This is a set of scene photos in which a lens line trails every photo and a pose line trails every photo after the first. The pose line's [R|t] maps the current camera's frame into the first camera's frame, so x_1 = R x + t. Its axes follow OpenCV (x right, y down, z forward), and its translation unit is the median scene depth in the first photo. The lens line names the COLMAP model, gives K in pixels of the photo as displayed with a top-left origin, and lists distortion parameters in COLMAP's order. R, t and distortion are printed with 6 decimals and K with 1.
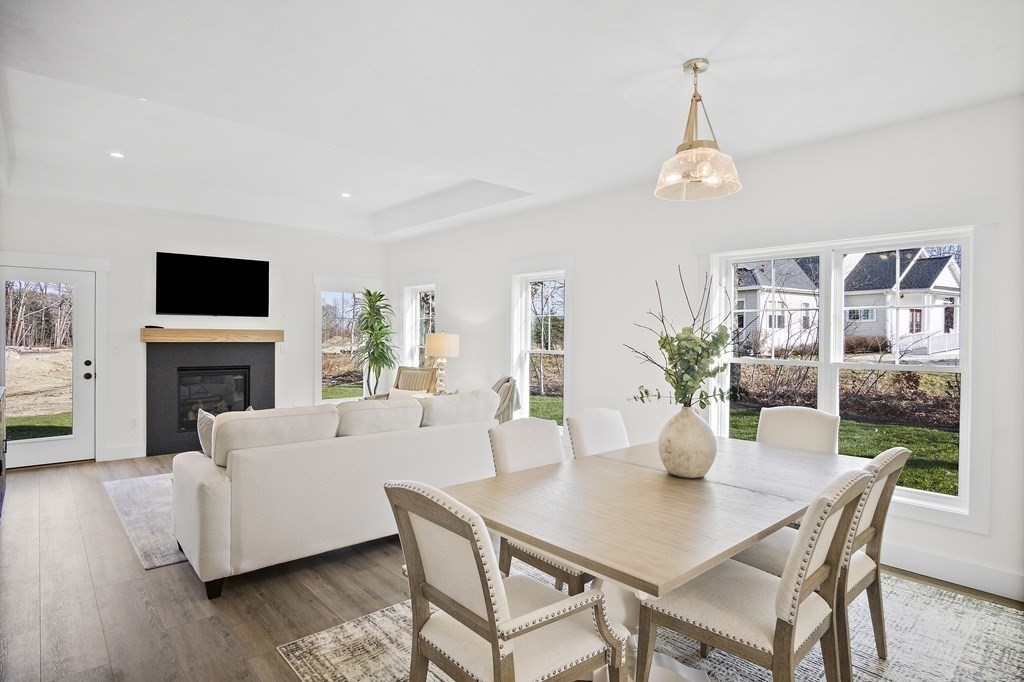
lens RADIAL K [[544.8, 0, 497.3], [0, 544.8, 334.5], [0, 0, 1]] dist [-0.024630, 0.000955]
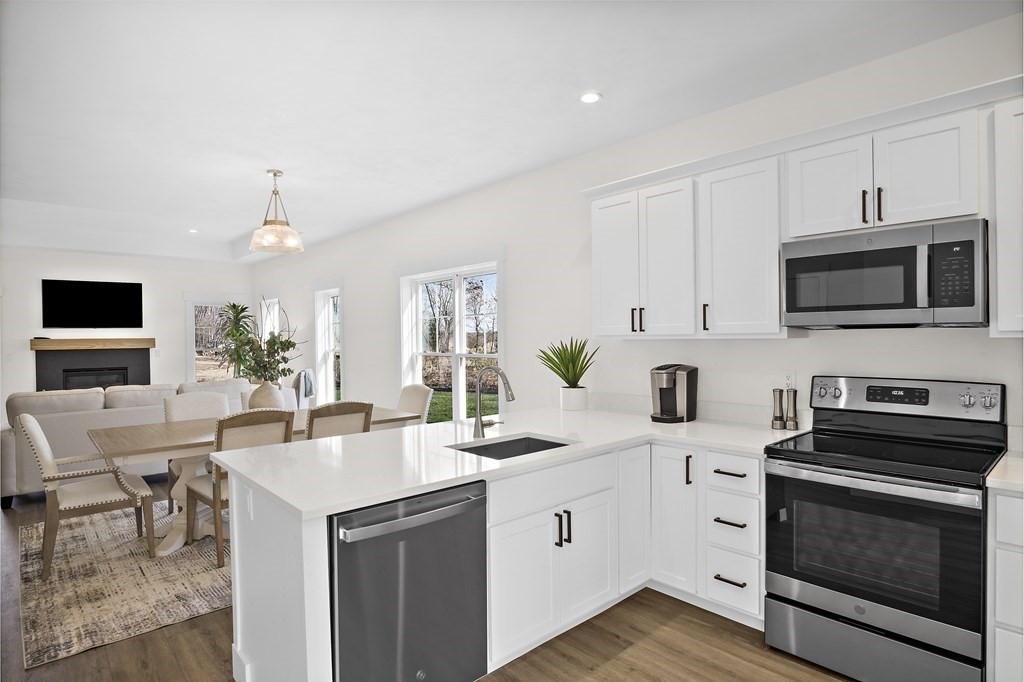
lens RADIAL K [[544.8, 0, 497.3], [0, 544.8, 334.5], [0, 0, 1]] dist [-0.024630, 0.000955]
pose [[0.999745, -0.021183, 0.007839, 0.857273], [0.021213, 0.999768, -0.003750, 0.010568], [-0.007757, 0.003915, 0.999962, -0.544609]]
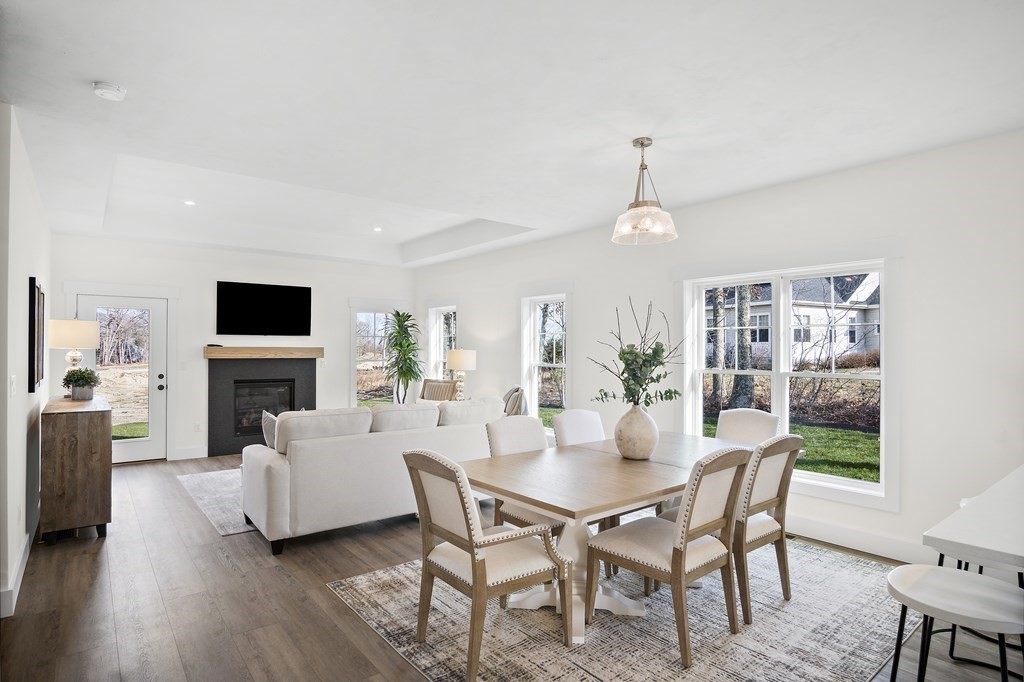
lens RADIAL K [[544.8, 0, 497.3], [0, 544.8, 334.5], [0, 0, 1]] dist [-0.024630, 0.000955]
pose [[0.998425, -0.008119, -0.055514, 0.075580], [0.006547, 0.999574, -0.028453, -0.000935], [0.055721, 0.028045, 0.998052, -0.267442]]
